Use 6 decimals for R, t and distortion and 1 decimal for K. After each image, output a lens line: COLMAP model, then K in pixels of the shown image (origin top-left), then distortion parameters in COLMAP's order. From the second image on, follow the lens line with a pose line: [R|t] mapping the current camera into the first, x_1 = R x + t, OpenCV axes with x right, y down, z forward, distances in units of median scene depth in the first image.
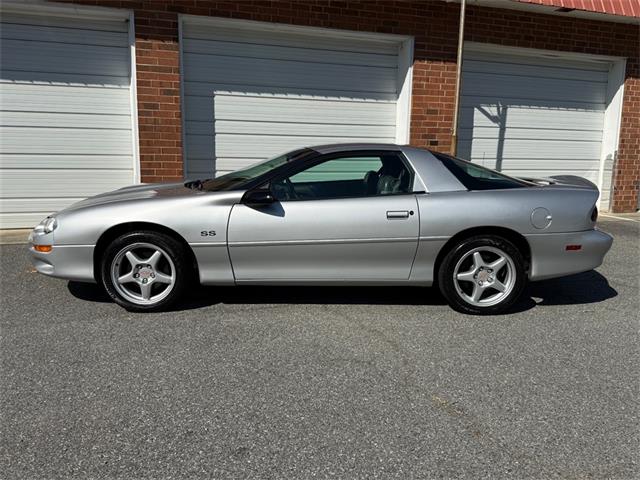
lens RADIAL K [[569.0, 0, 306.3], [0, 569.0, 235.3], [0, 0, 1]] dist [0.062629, -0.085106]
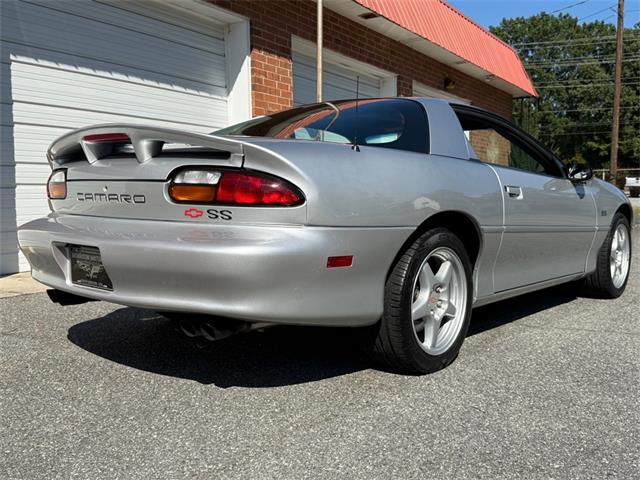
lens RADIAL K [[667.8, 0, 316.7], [0, 667.8, 241.2], [0, 0, 1]] dist [0.042100, 0.000000]
pose [[0.770495, -0.064684, 0.634156, -0.347466], [0.117010, 0.992286, -0.040952, 0.011107], [-0.626615, 0.105756, 0.772120, 0.242482]]
